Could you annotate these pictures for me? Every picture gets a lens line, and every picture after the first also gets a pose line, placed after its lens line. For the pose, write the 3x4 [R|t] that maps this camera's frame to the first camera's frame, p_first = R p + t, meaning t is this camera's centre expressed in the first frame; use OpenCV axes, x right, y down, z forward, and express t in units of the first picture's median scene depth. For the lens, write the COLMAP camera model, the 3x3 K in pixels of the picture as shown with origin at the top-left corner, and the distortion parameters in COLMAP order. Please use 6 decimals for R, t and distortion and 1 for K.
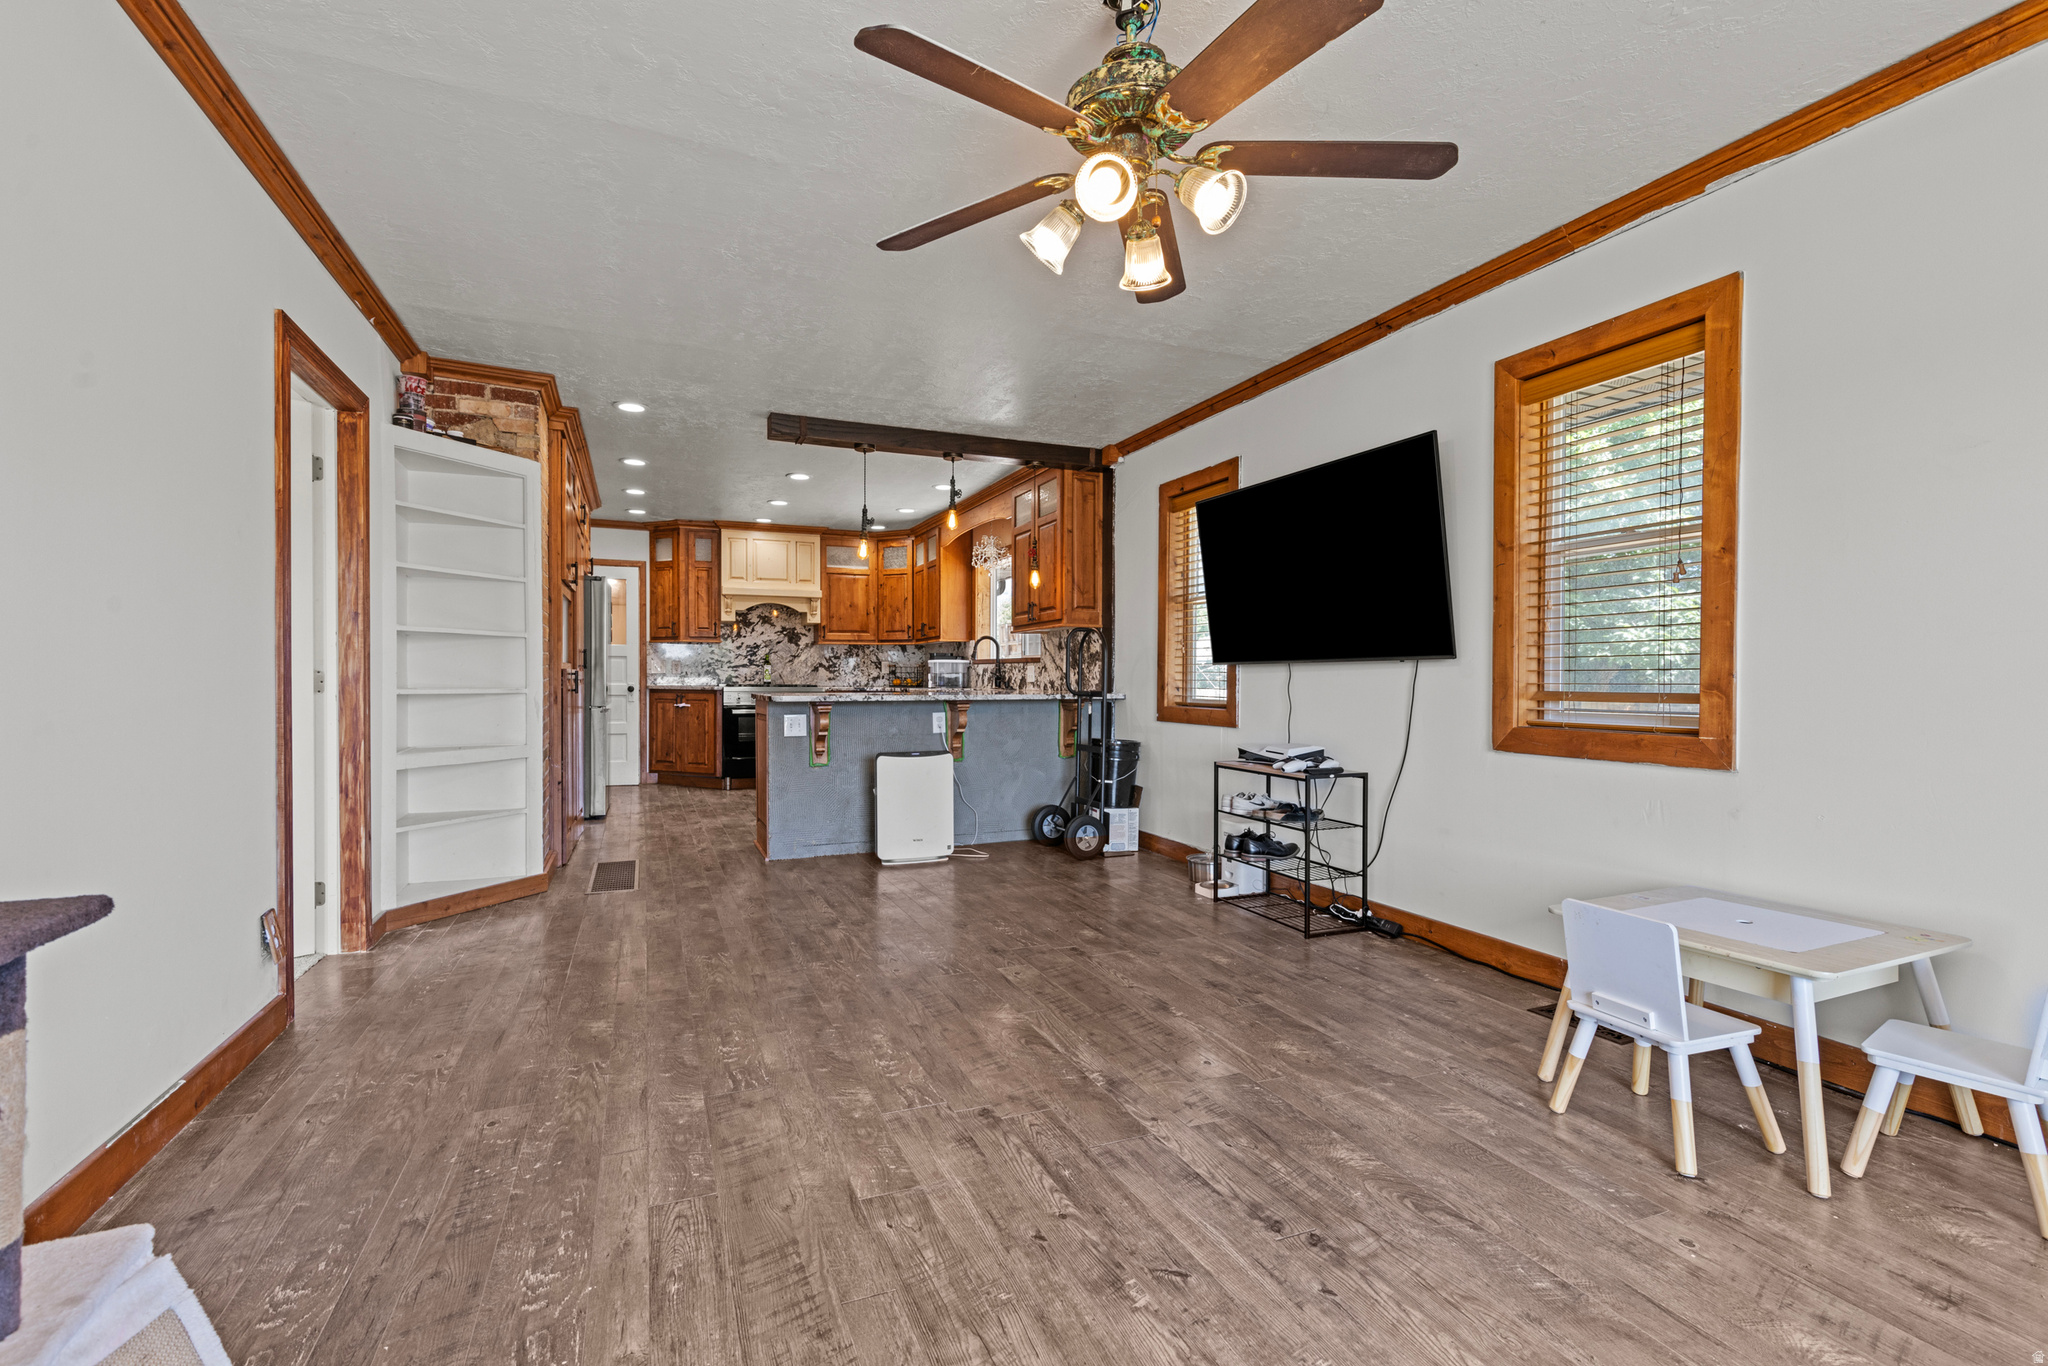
lens RADIAL K [[871.6, 0, 1023.9], [0, 871.6, 685.7], [0, 0, 1]] dist [0.007518, -0.001441]
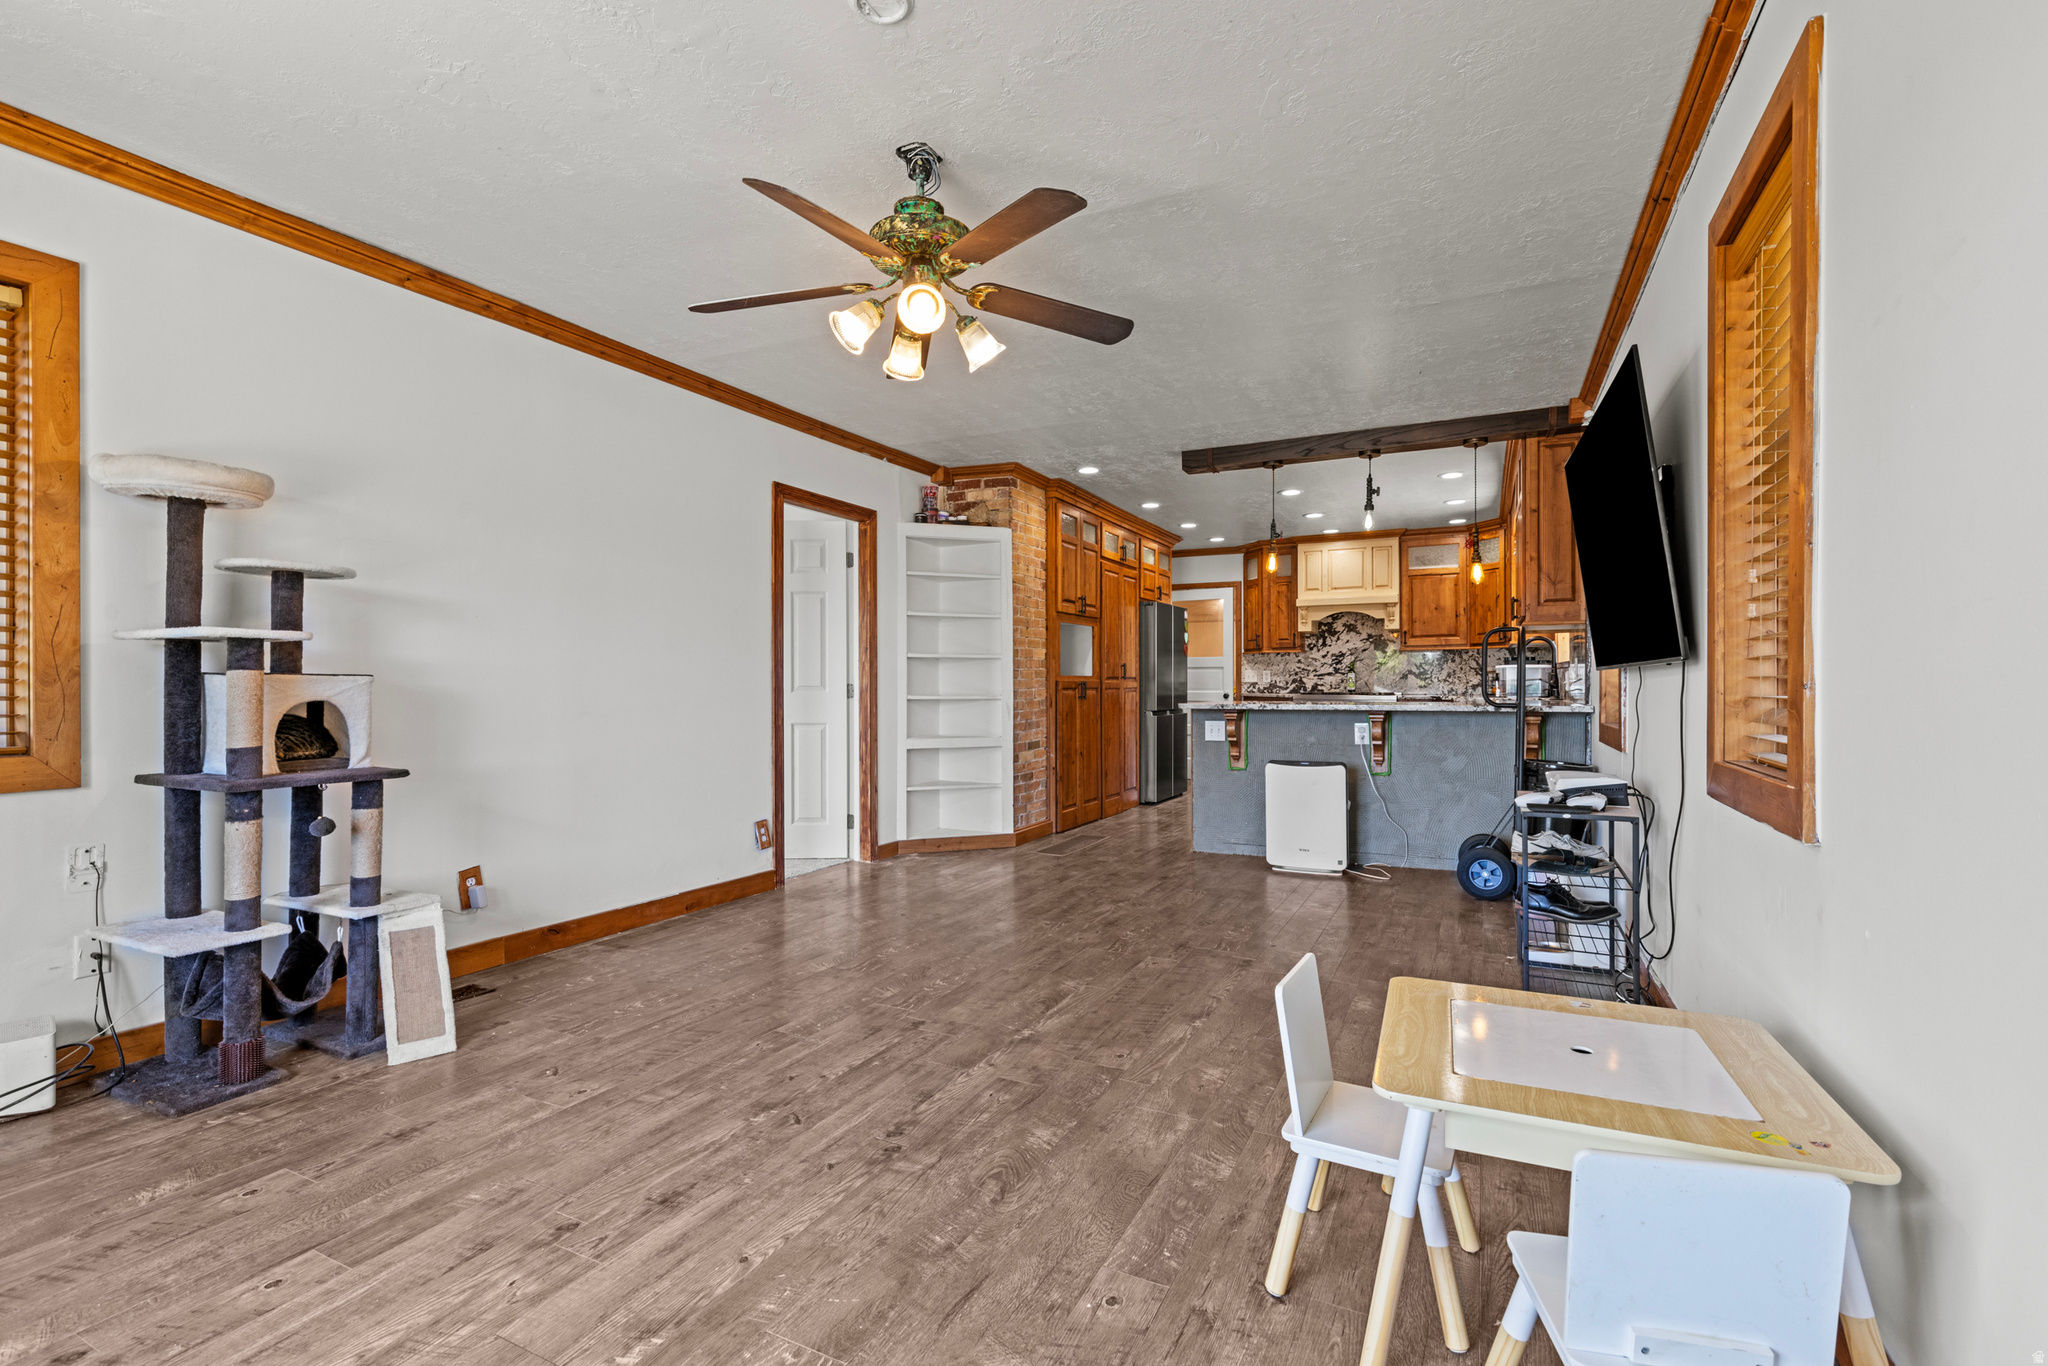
lens RADIAL K [[871.6, 0, 1022.0], [0, 871.6, 684.3], [0, 0, 1]] dist [0.007518, -0.001441]
pose [[0.683701, -0.004492, -0.729749, 0.439671], [-0.002264, 0.999963, -0.008277, -0.003563], [0.729759, 0.007311, 0.683665, 0.093026]]
